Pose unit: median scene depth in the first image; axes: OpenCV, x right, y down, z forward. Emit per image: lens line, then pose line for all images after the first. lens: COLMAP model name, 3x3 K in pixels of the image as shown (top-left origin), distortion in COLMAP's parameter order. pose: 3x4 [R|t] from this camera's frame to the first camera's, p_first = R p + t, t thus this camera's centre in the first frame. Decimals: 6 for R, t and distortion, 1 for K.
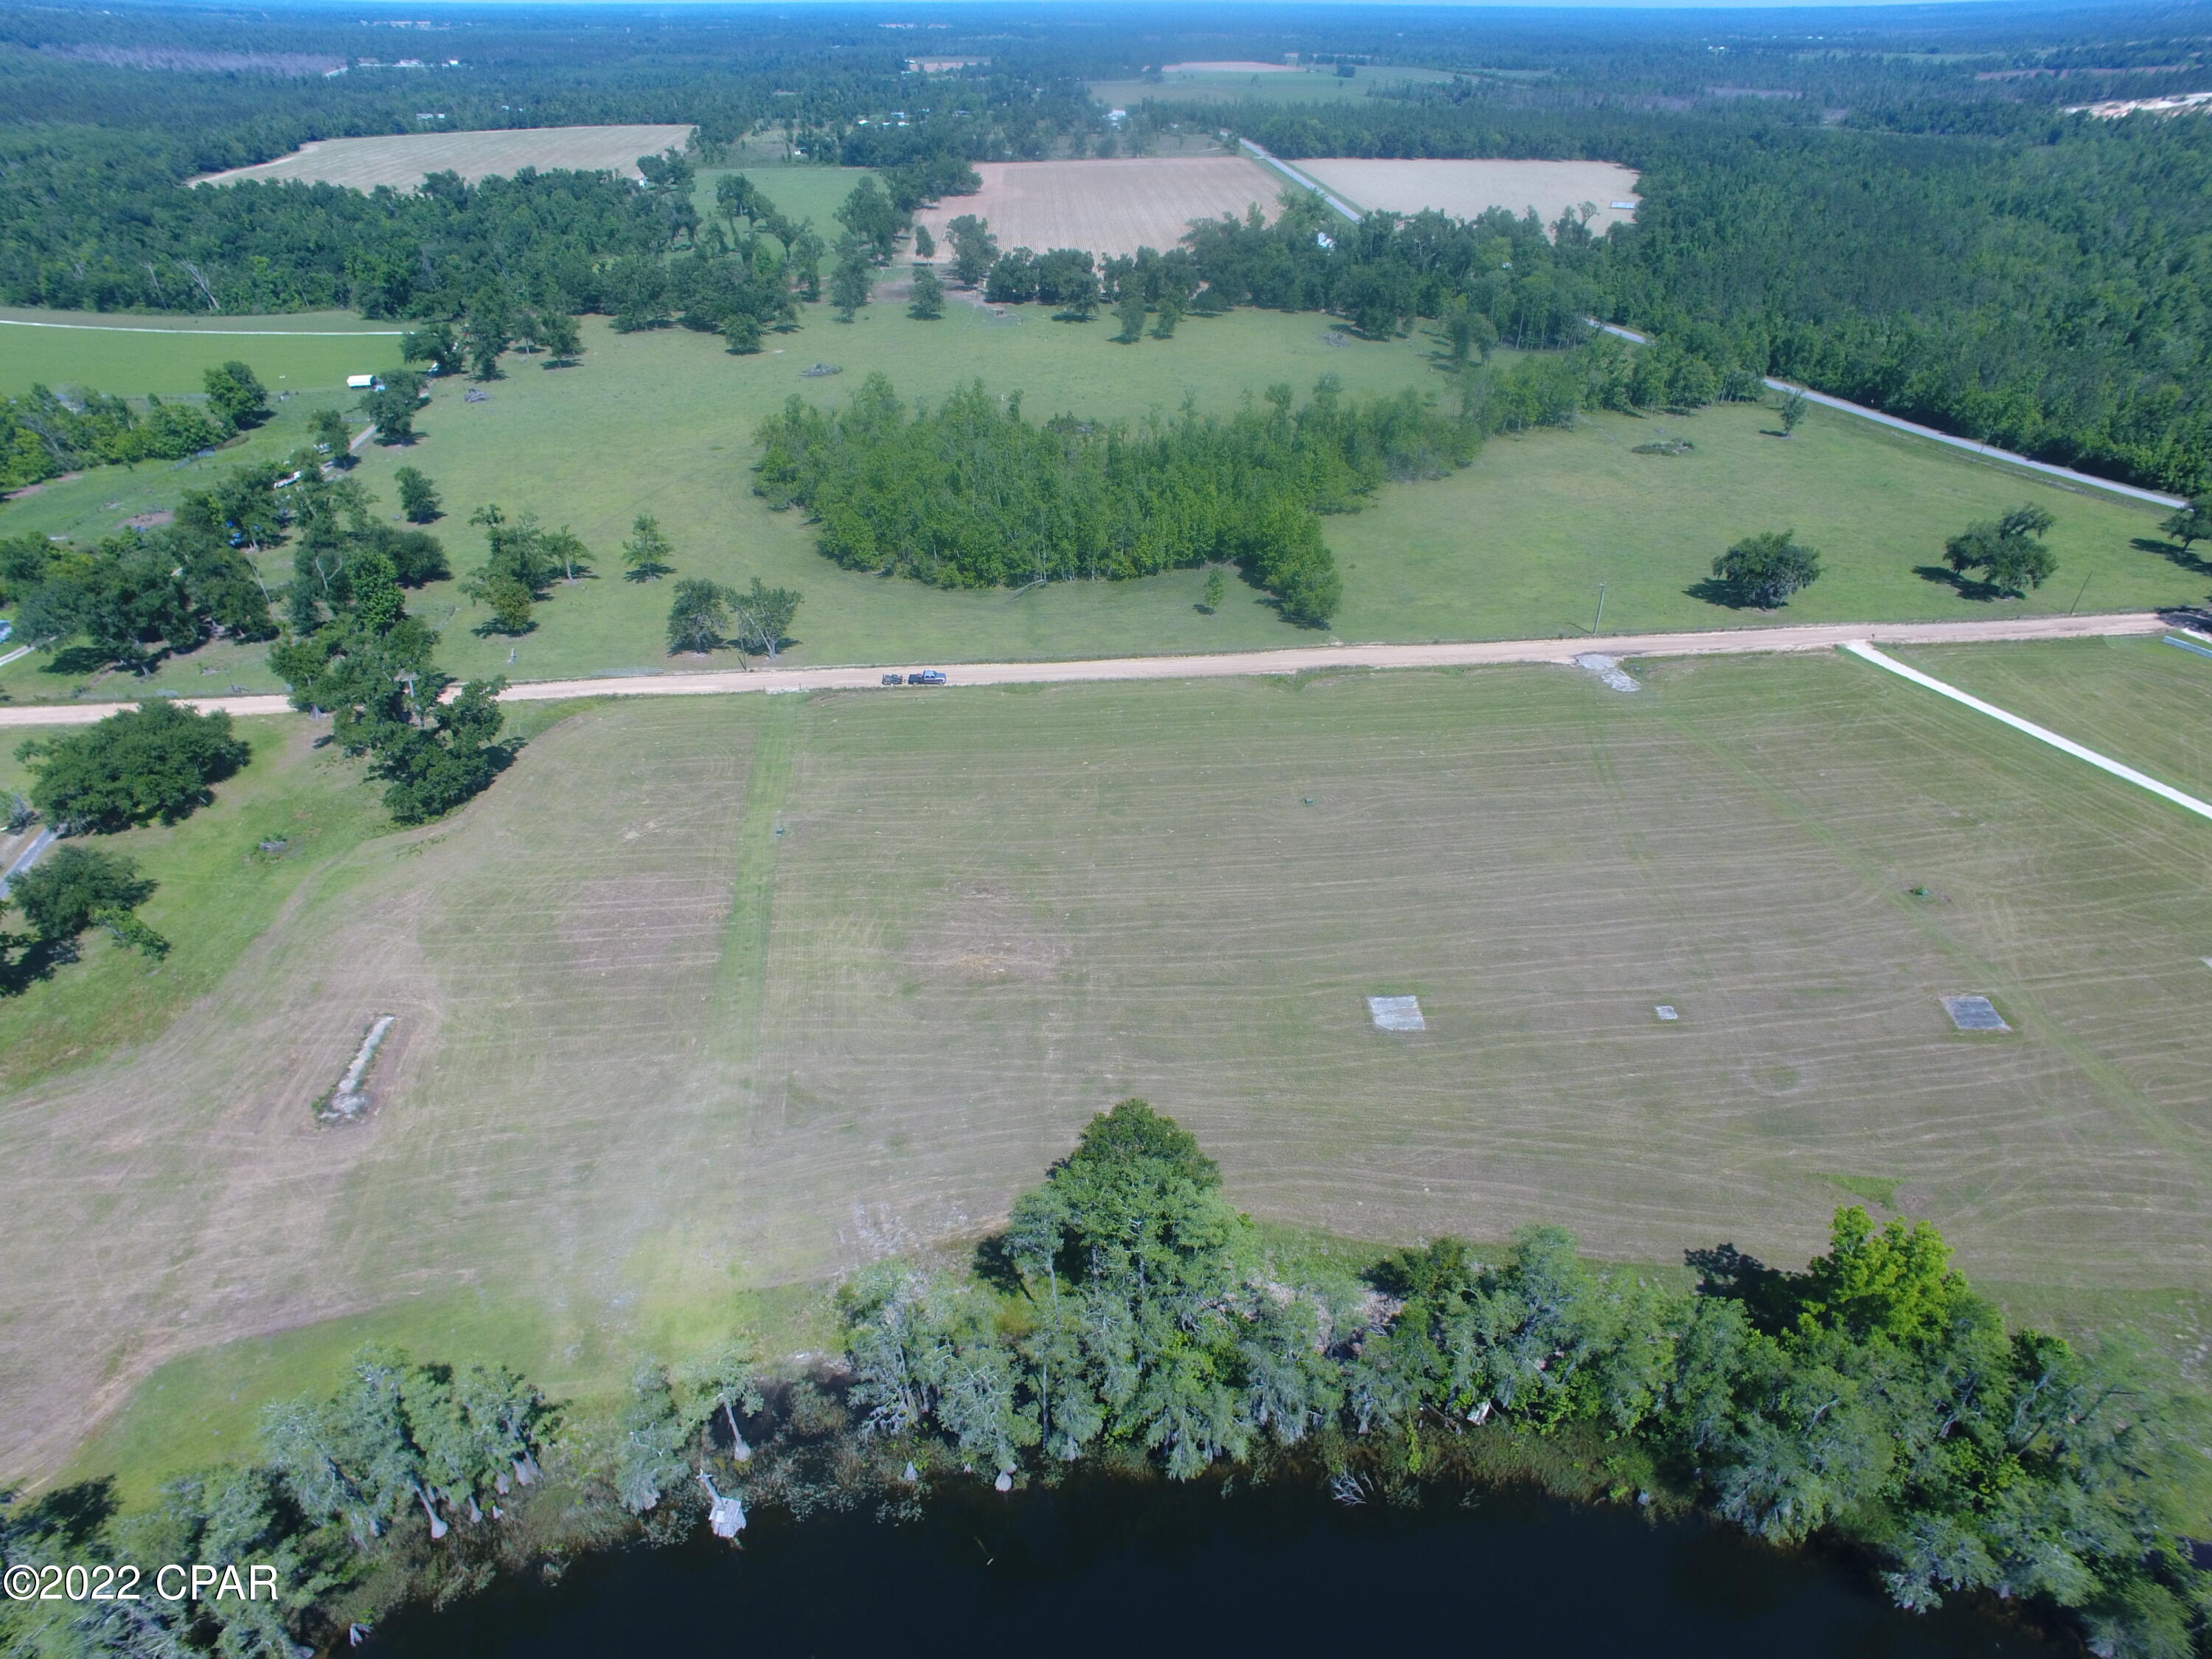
lens RADIAL K [[1280.7, 0, 1106.0], [0, 1280.7, 829.5], [0, 0, 1]] dist [-0.088725, 0.065249]
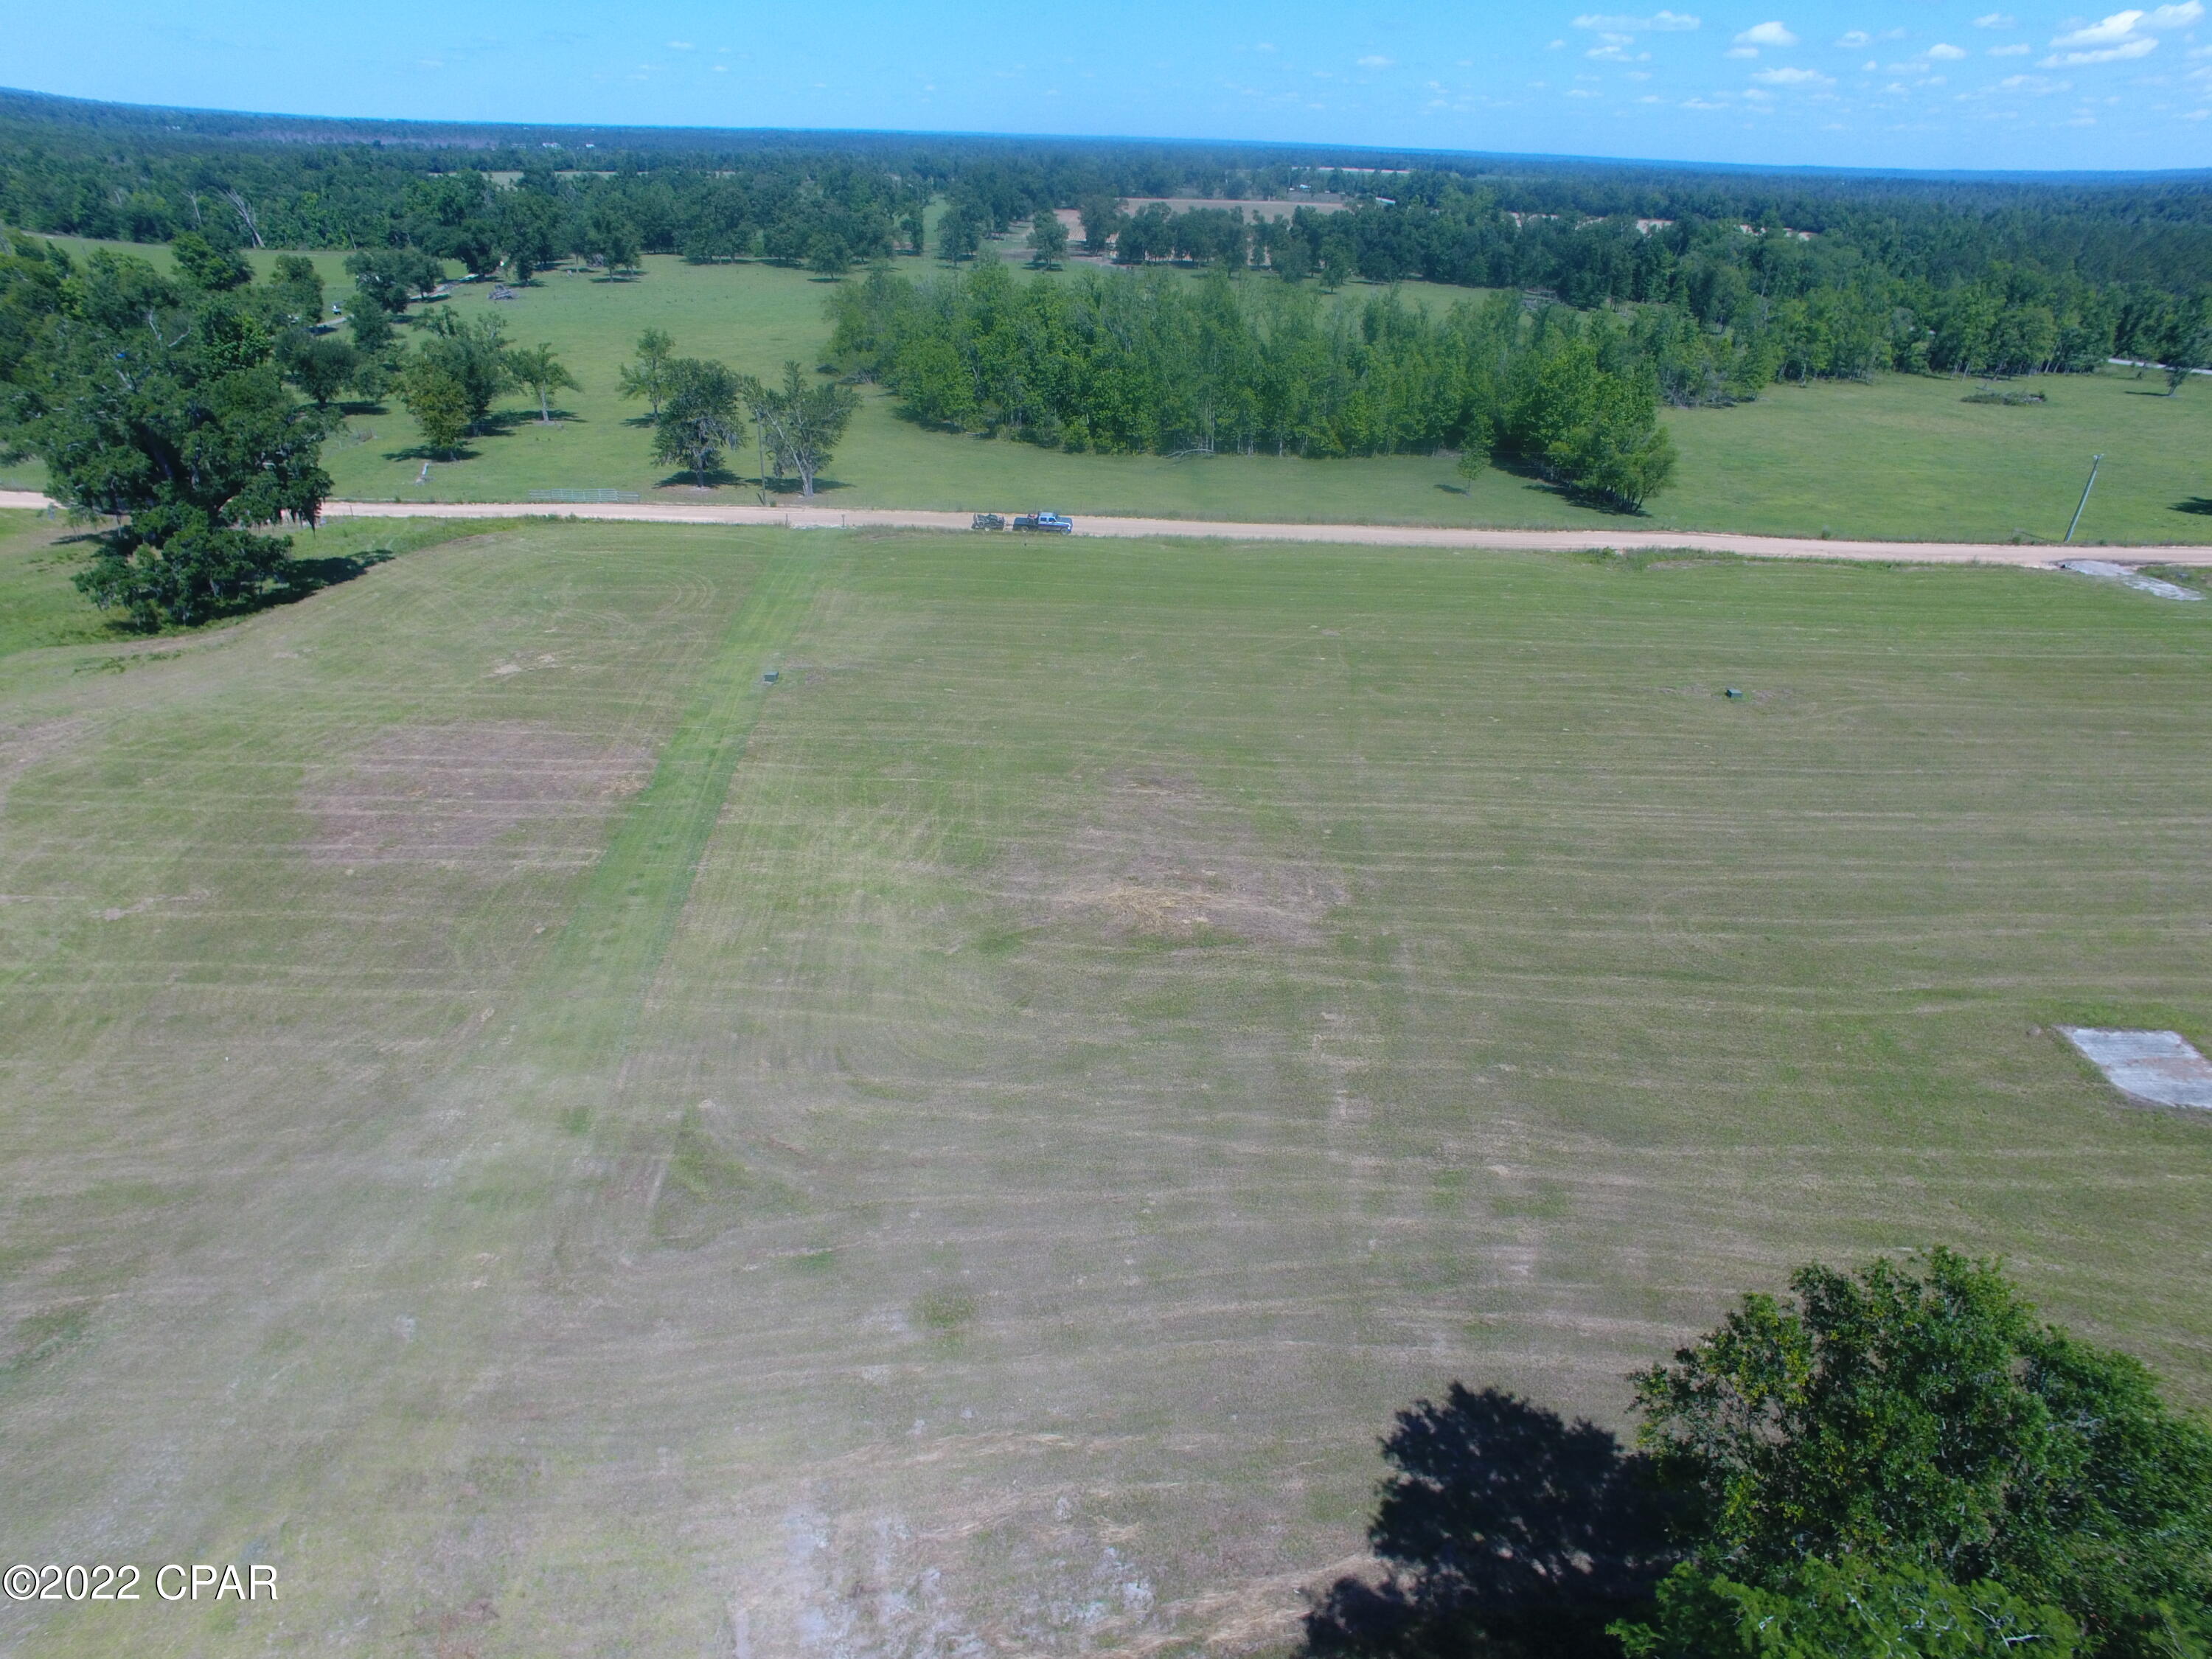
lens RADIAL K [[1280.7, 0, 1106.0], [0, 1280.7, 829.5], [0, 0, 1]] dist [-0.088725, 0.065249]
pose [[0.996642, 0.061869, -0.053635, -0.085642], [-0.066176, 0.994380, -0.082639, 0.108476], [0.048221, 0.085911, 0.995135, 0.502912]]
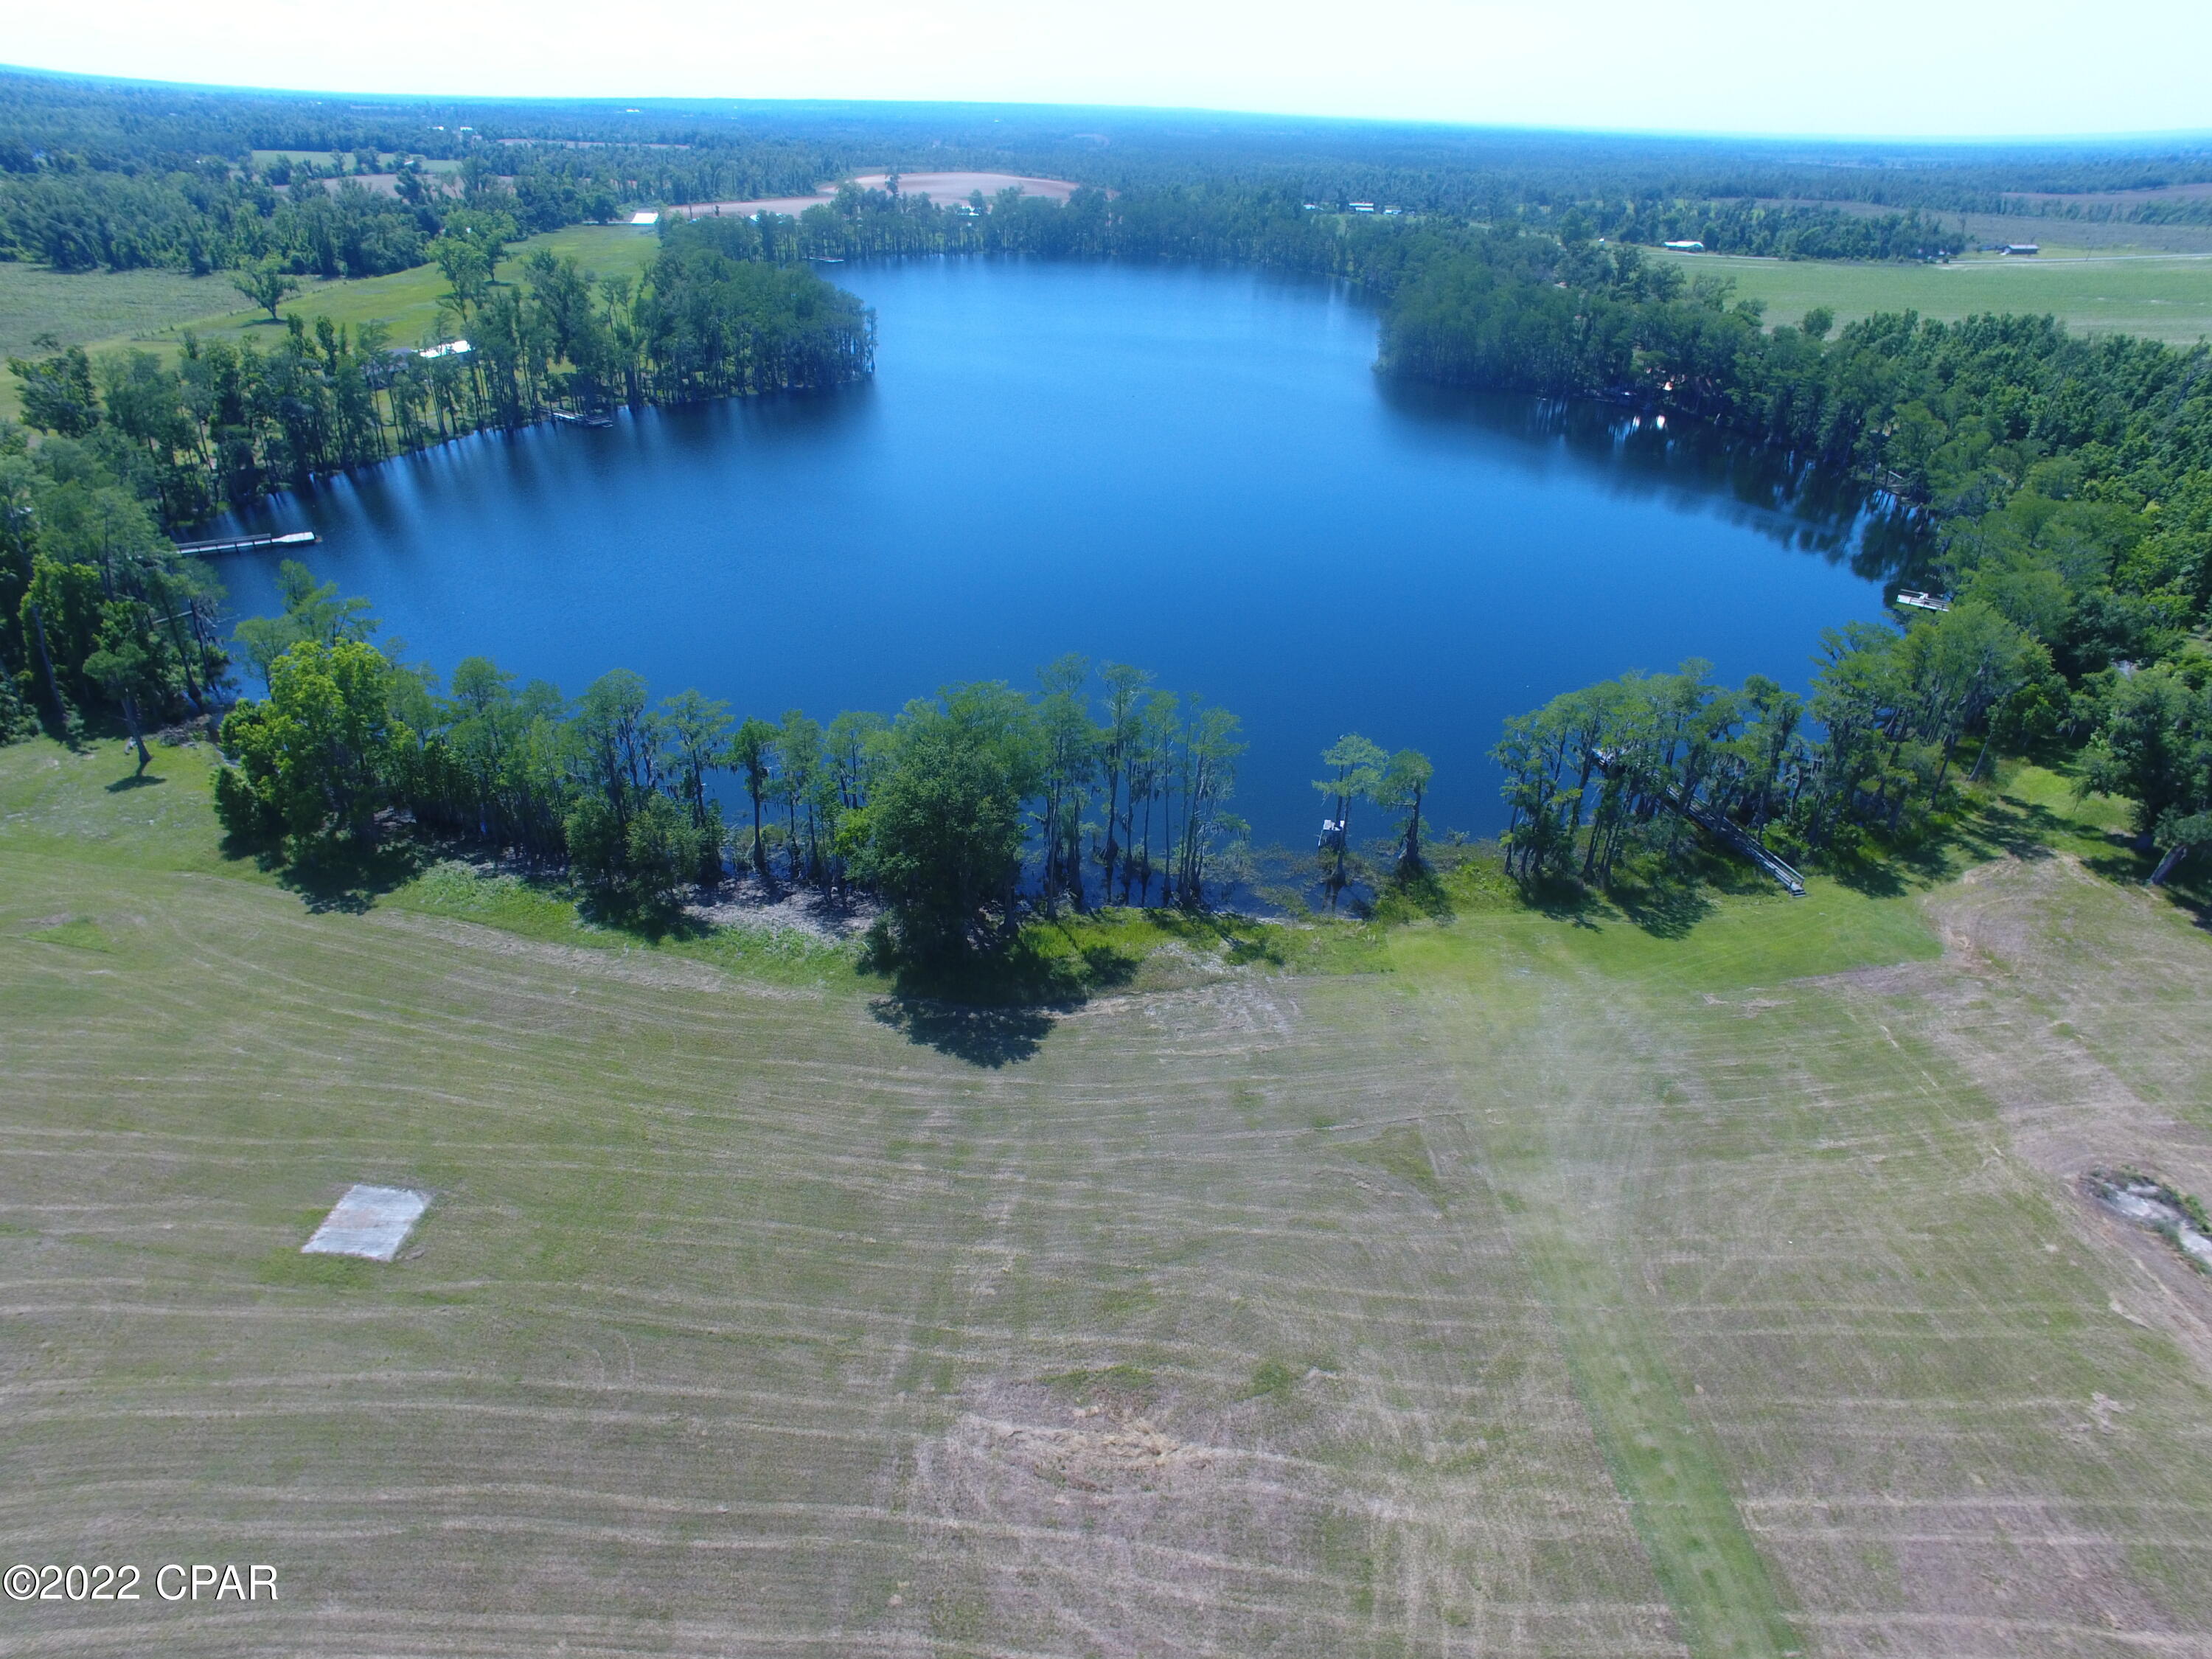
lens RADIAL K [[1280.7, 0, 1106.0], [0, 1280.7, 829.5], [0, 0, 1]] dist [-0.088725, 0.065249]
pose [[-0.995090, -0.069199, 0.070766, -0.099699], [0.033289, 0.439336, 0.897706, -0.353501], [-0.093210, 0.895654, -0.434875, 0.926863]]
